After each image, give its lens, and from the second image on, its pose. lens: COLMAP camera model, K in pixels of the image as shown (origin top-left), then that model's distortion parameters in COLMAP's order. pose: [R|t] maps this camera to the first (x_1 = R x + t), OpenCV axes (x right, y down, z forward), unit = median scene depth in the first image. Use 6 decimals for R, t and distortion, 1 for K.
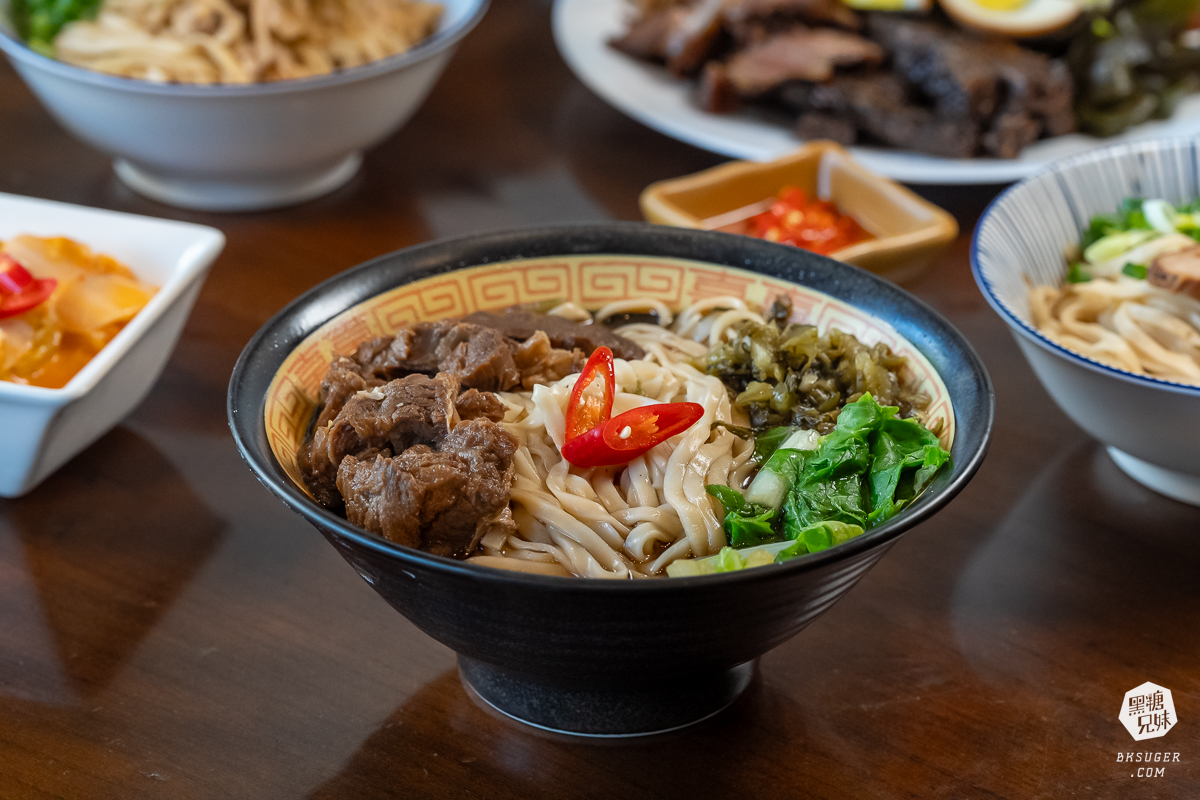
lens RADIAL K [[4406.6, 0, 599.6], [0, 4406.6, 398.8], [0, 0, 1]] dist [0.151753, 0.000000]
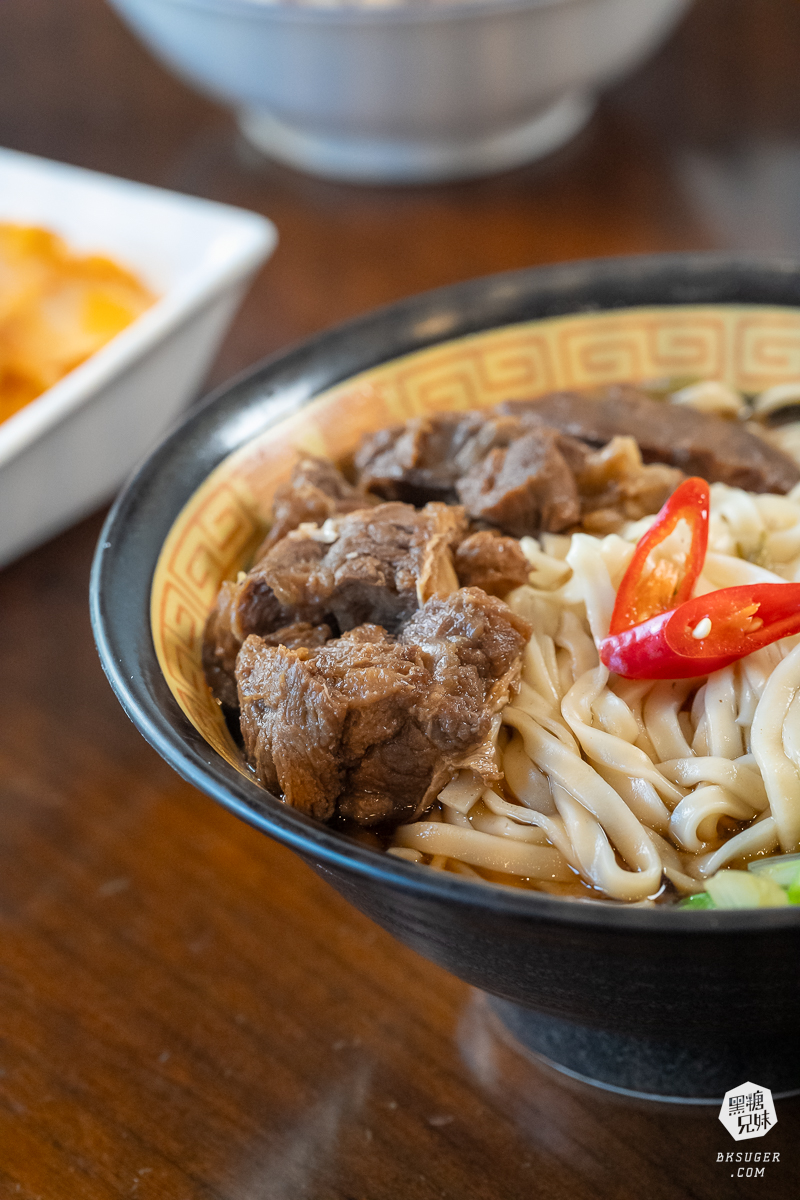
lens RADIAL K [[4406.6, 0, 402.2], [0, 4406.6, 598.3], [0, 0, 1]] dist [0.151753, 0.000000]
pose [[0.974039, 0.072229, -0.214548, 0.091951], [-0.055010, 0.994846, 0.085181, -0.044237], [0.219595, -0.071168, 0.972992, 0.379125]]
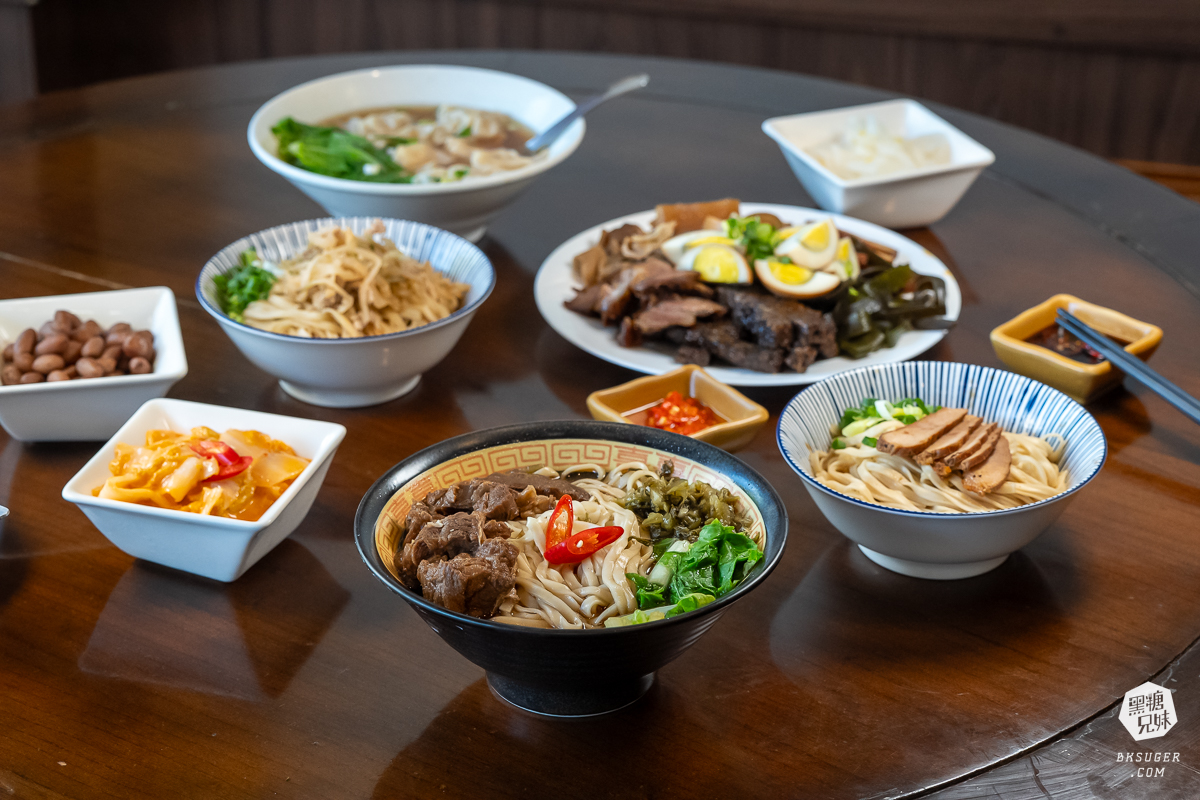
lens RADIAL K [[2937.6, 0, 582.1], [0, 2937.6, 358.2], [0, 0, 1]] dist [0.056455, 0.000000]
pose [[0.999851, -0.014835, 0.008793, -0.002378], [0.015160, 0.999157, -0.038162, -0.020909], [-0.008219, 0.038289, 0.999233, -0.173016]]
